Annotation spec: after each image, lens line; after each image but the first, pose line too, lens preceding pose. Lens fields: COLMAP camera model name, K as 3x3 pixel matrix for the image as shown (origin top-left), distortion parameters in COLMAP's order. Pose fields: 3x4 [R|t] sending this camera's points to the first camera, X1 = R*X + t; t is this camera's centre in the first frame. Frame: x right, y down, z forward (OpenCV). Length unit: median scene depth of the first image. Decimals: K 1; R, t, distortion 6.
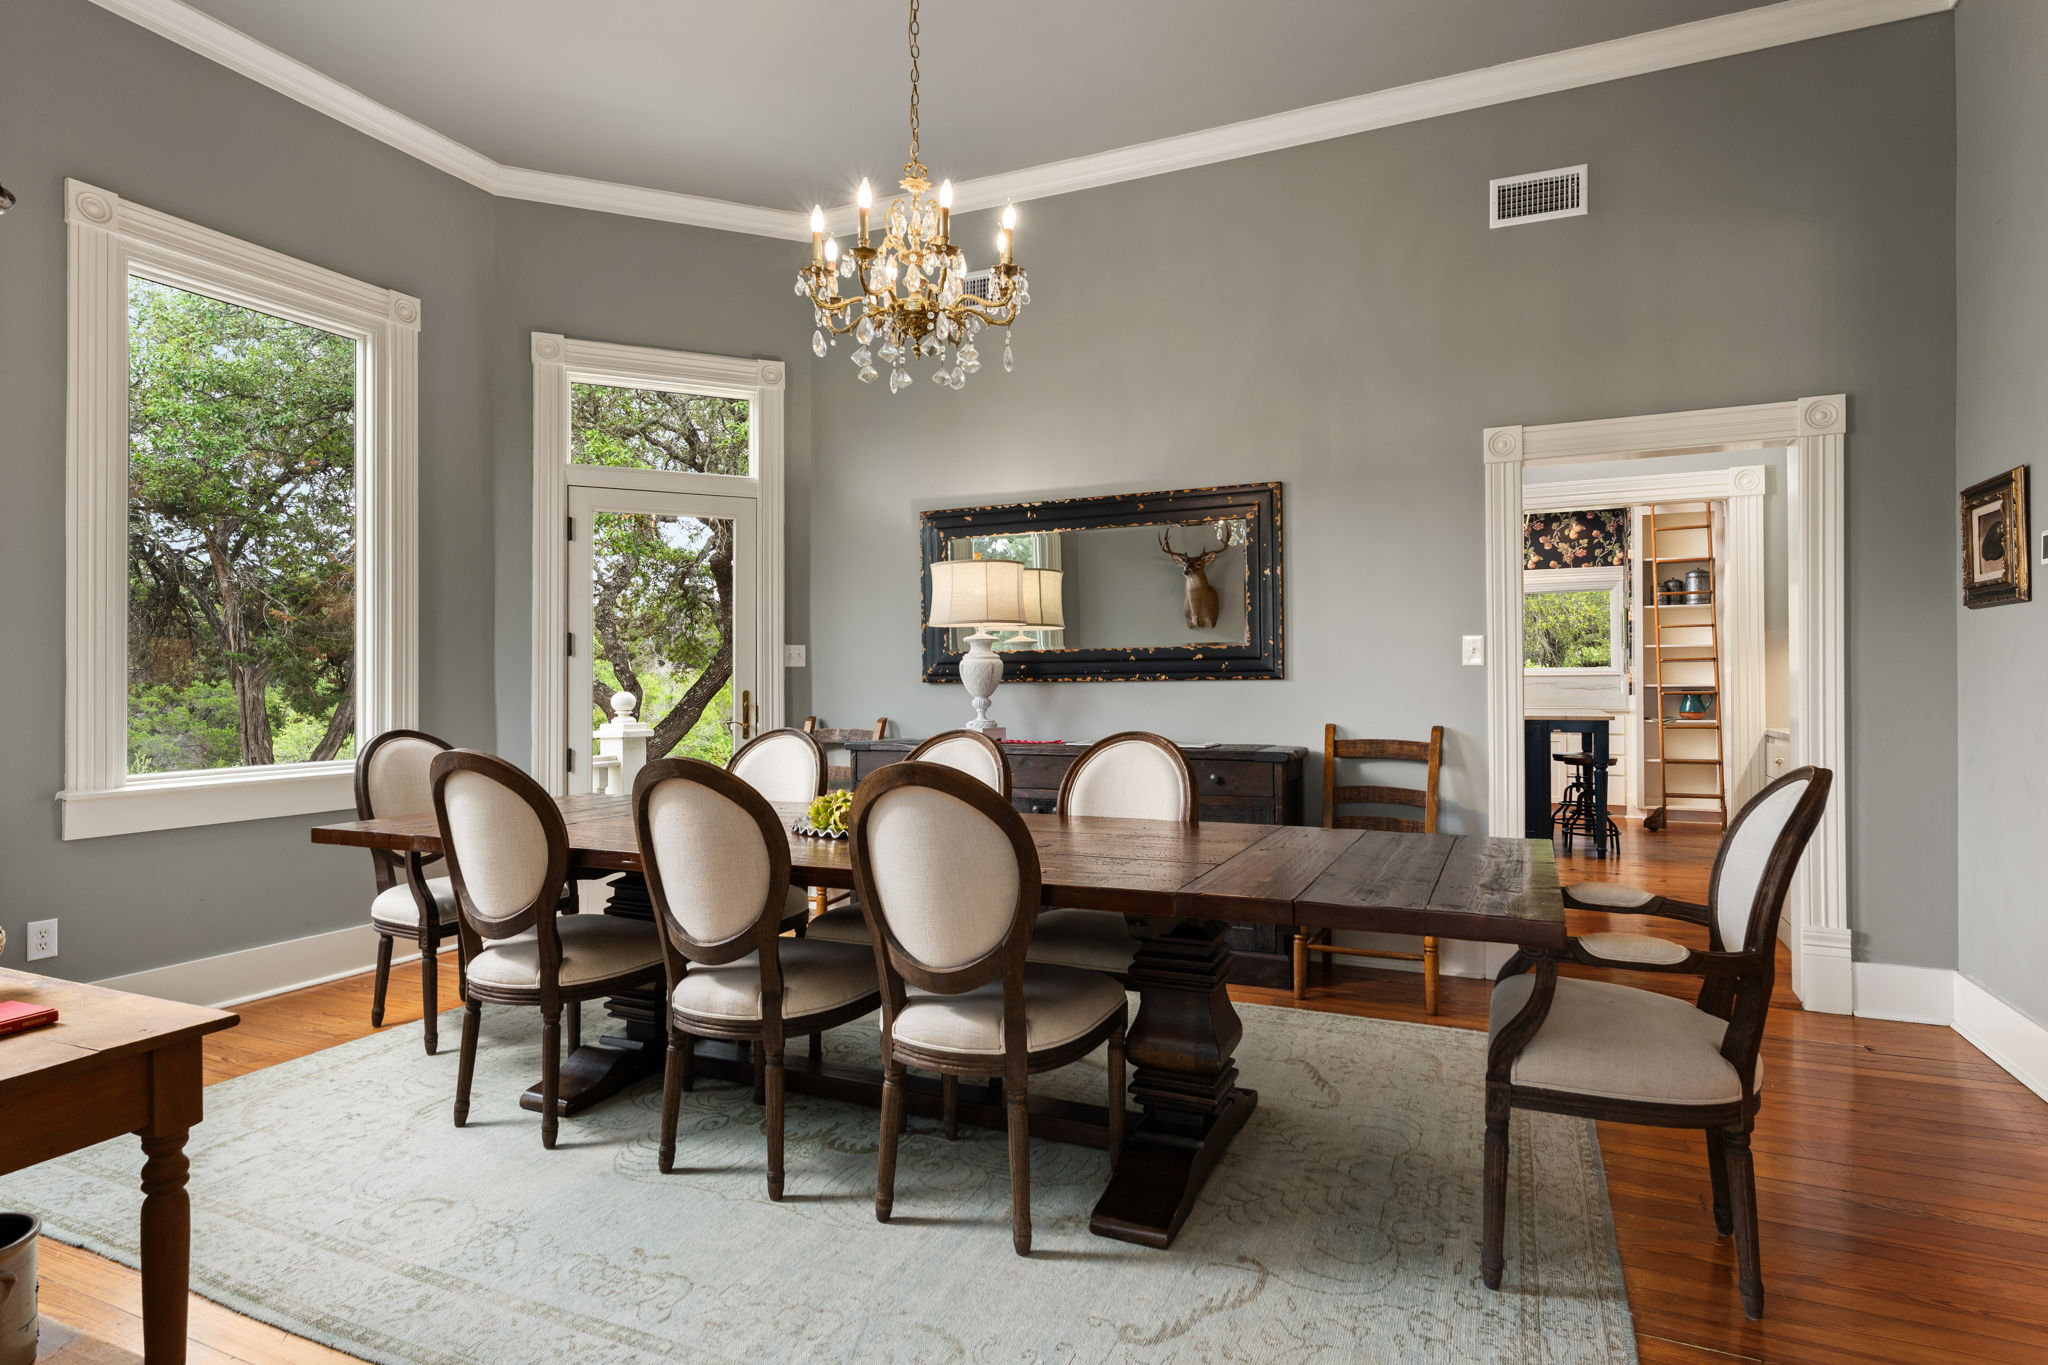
lens RADIAL K [[1053.3, 0, 1083.2], [0, 1053.3, 681.1], [0, 0, 1]] dist [-0.000155, -0.000588]
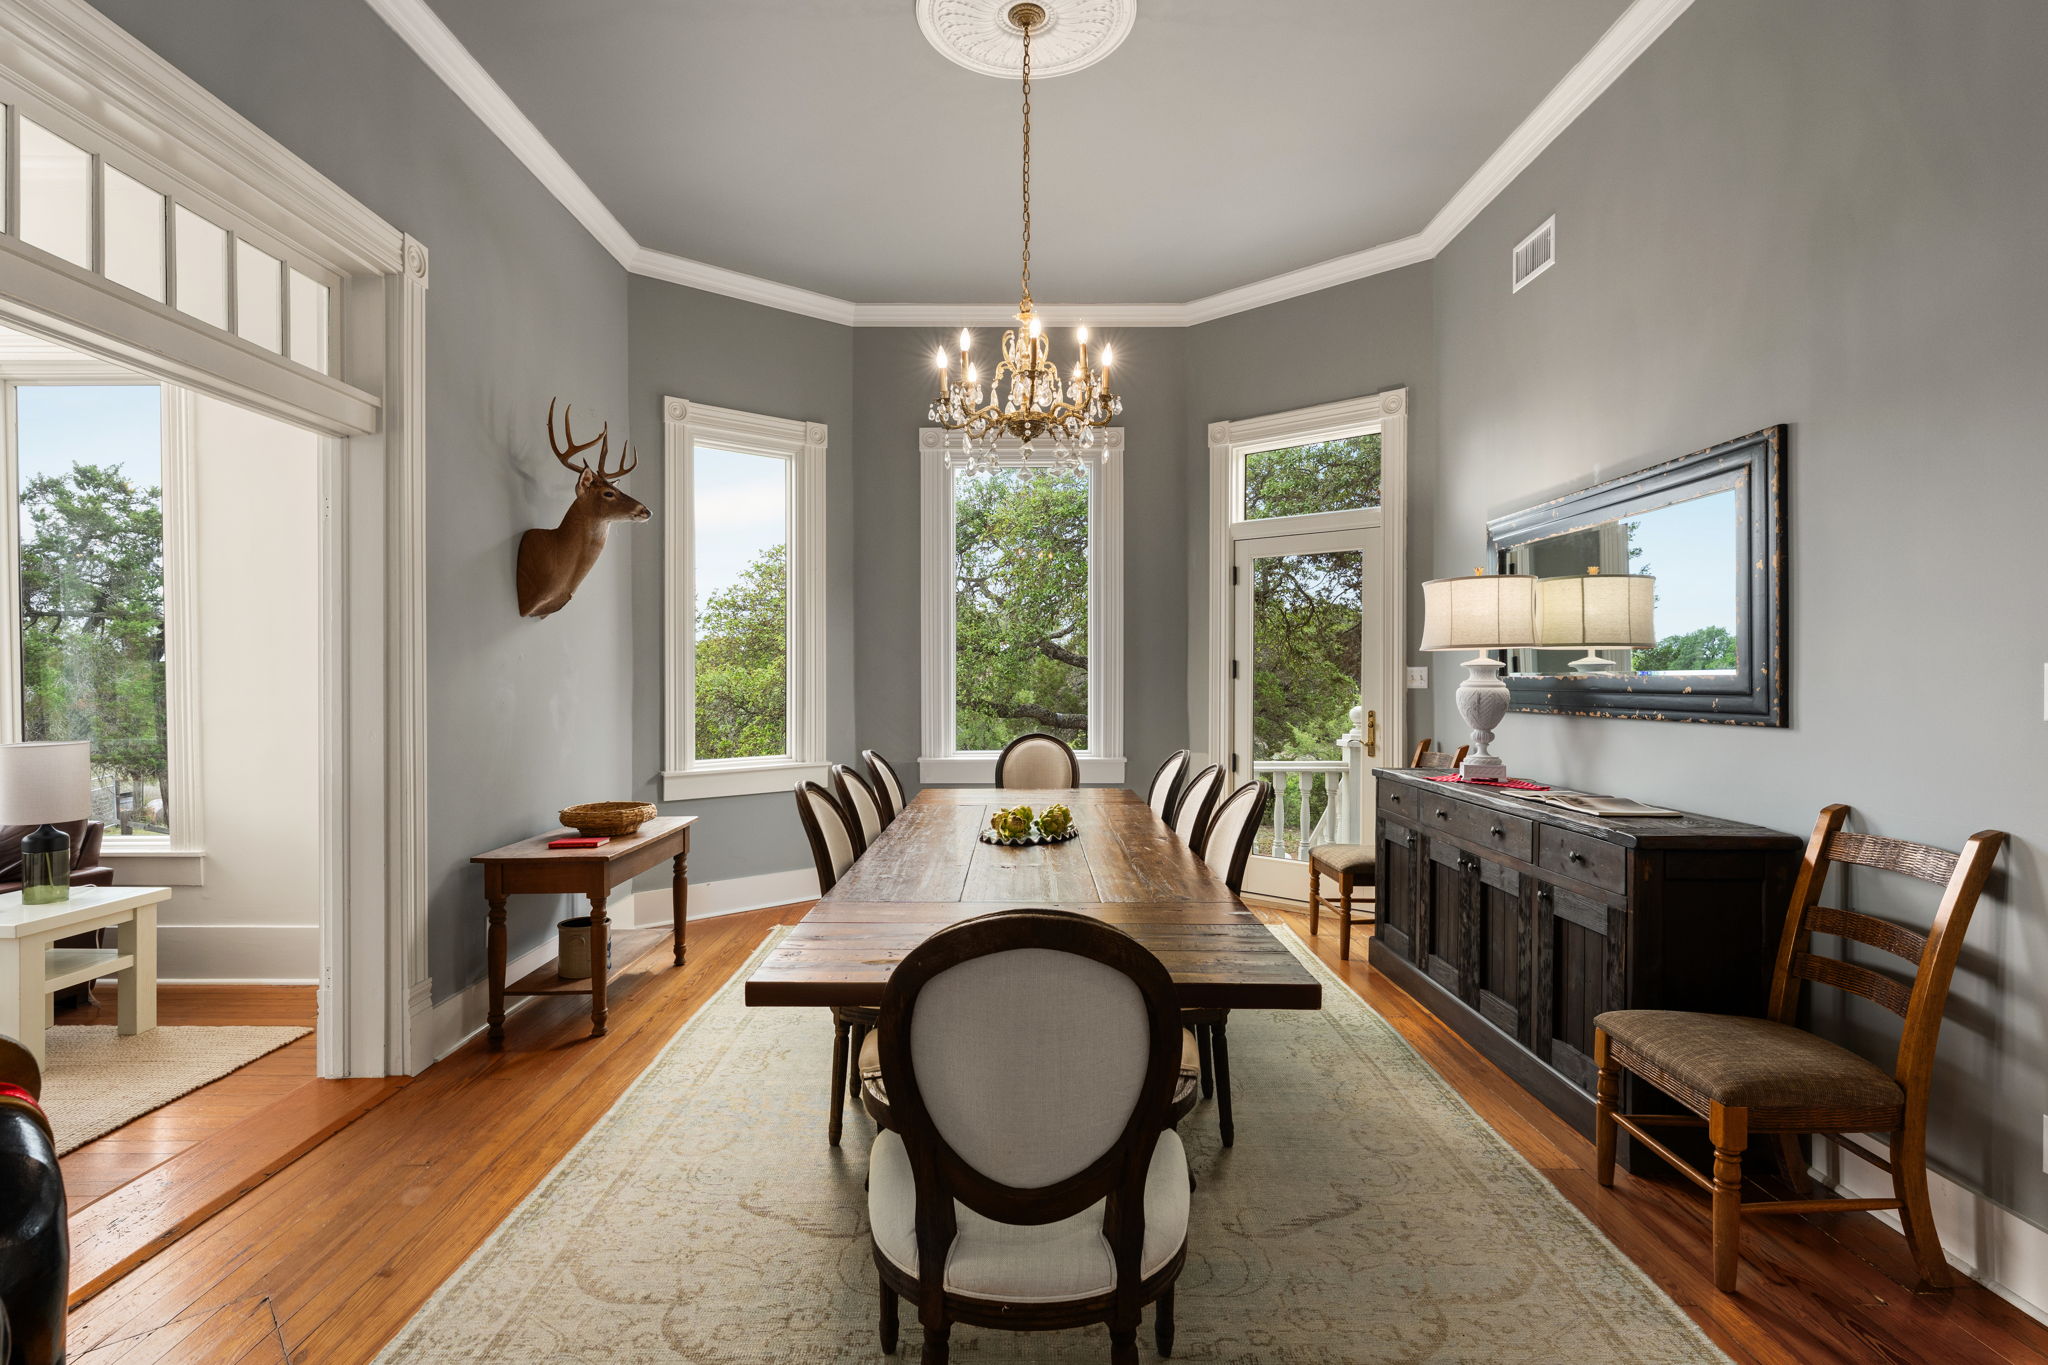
lens RADIAL K [[1053.3, 0, 1037.2], [0, 1053.3, 679.9], [0, 0, 1]] dist [-0.000155, -0.000588]
pose [[0.403912, 0.009802, -0.914745, 0.587000], [-0.002646, 0.999951, 0.009546, -0.035666], [0.914794, -0.001436, 0.403918, 0.308448]]
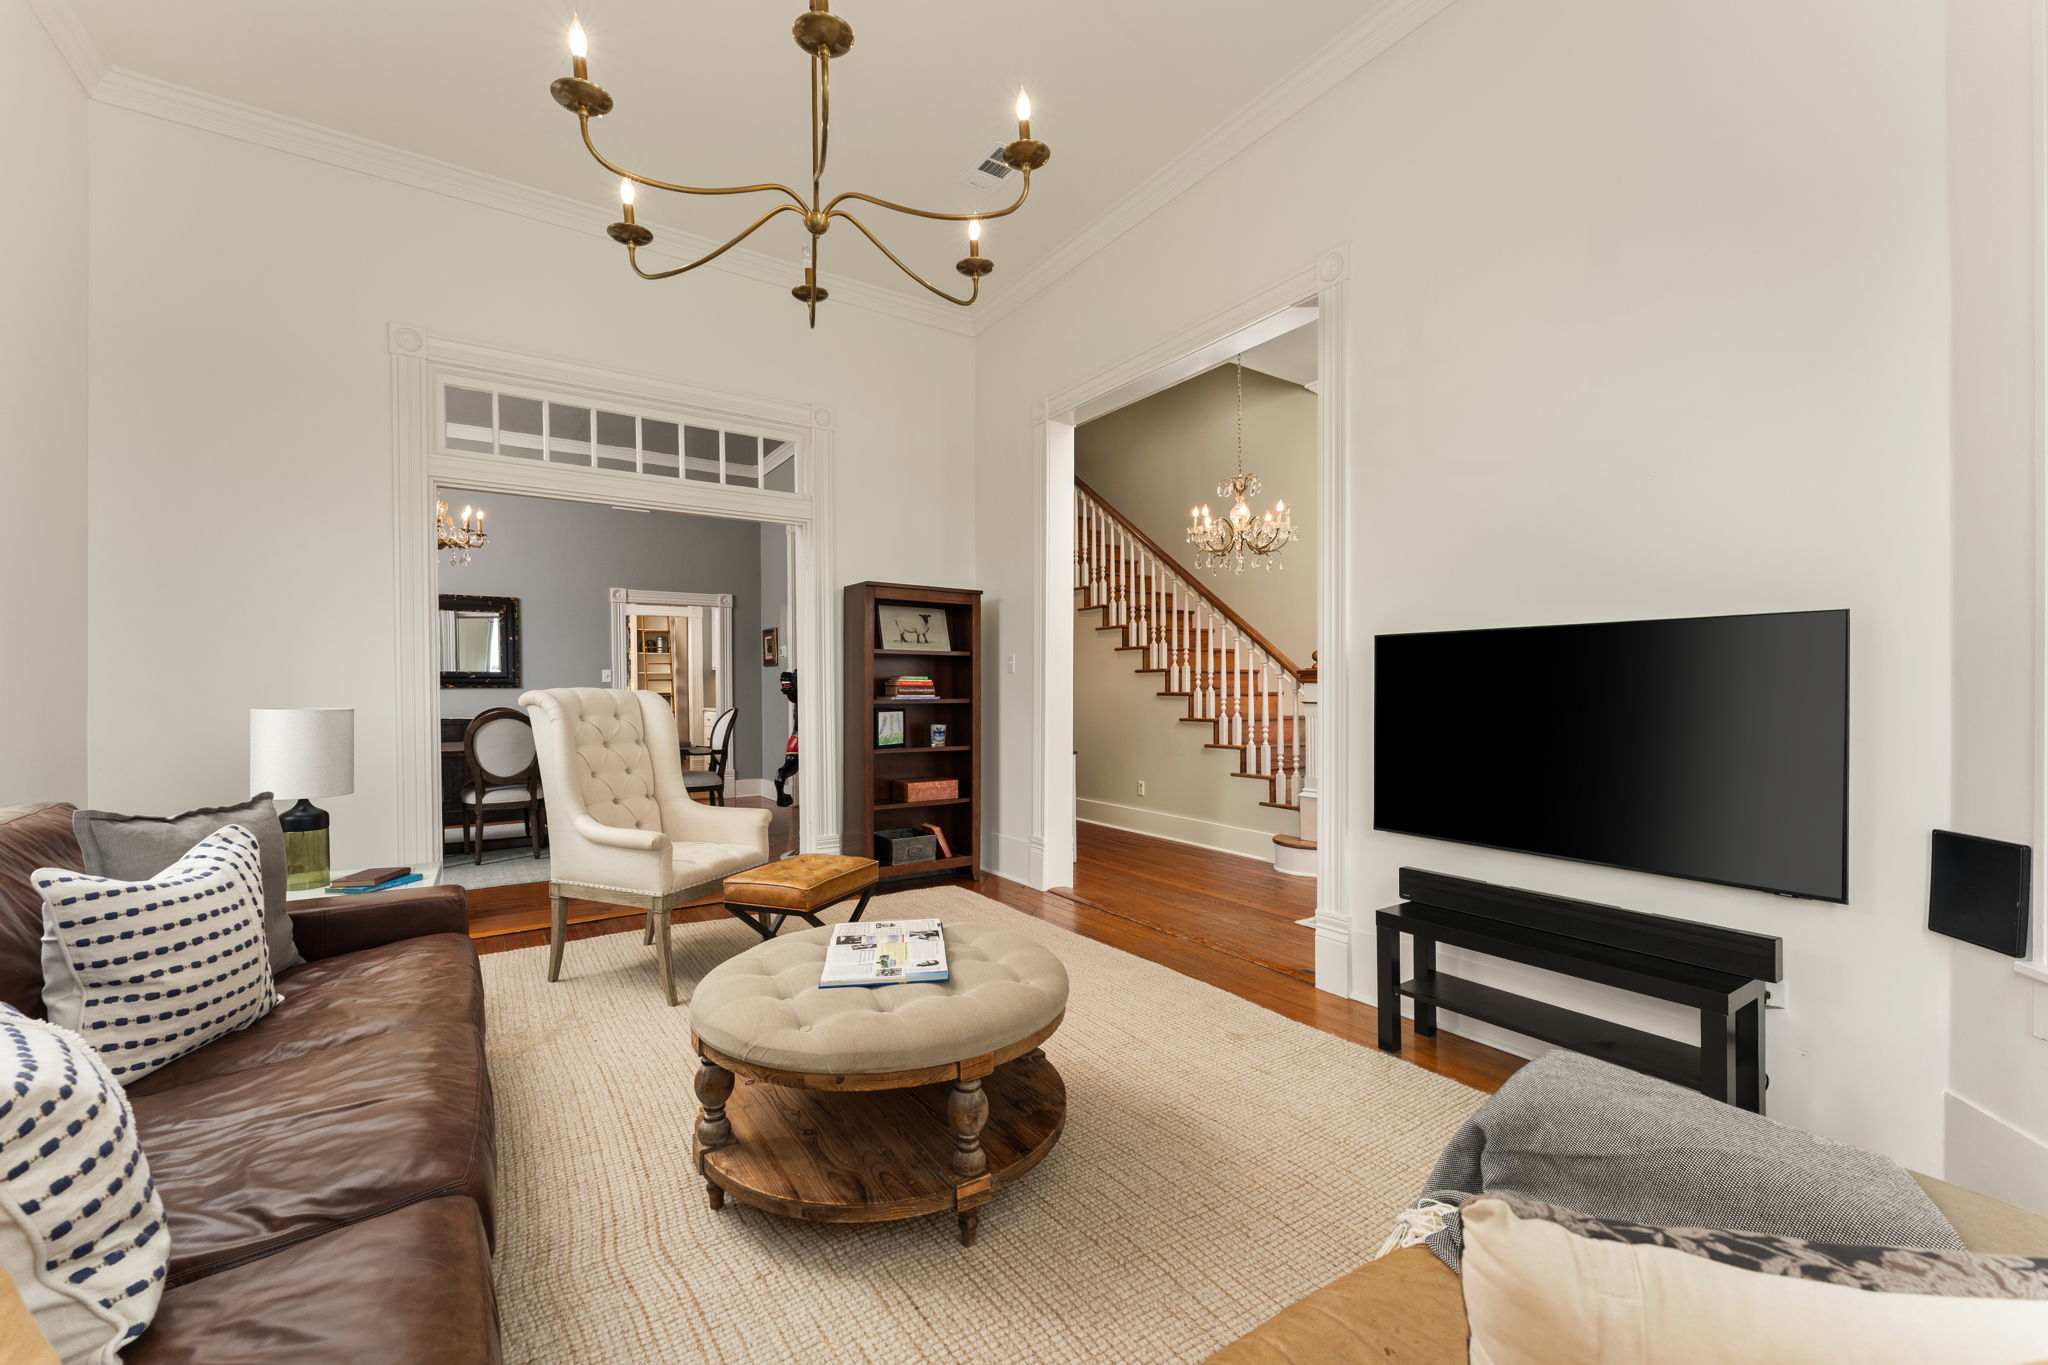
lens RADIAL K [[831.9, 0, 1021.8], [0, 831.9, 692.1], [0, 0, 1]] dist [-0.001865, -0.000066]
pose [[0.551637, 0.004768, 0.834071, -0.568044], [-0.002578, 0.999989, -0.004012, 0.011697], [-0.834081, 0.000063, 0.551643, -0.711115]]
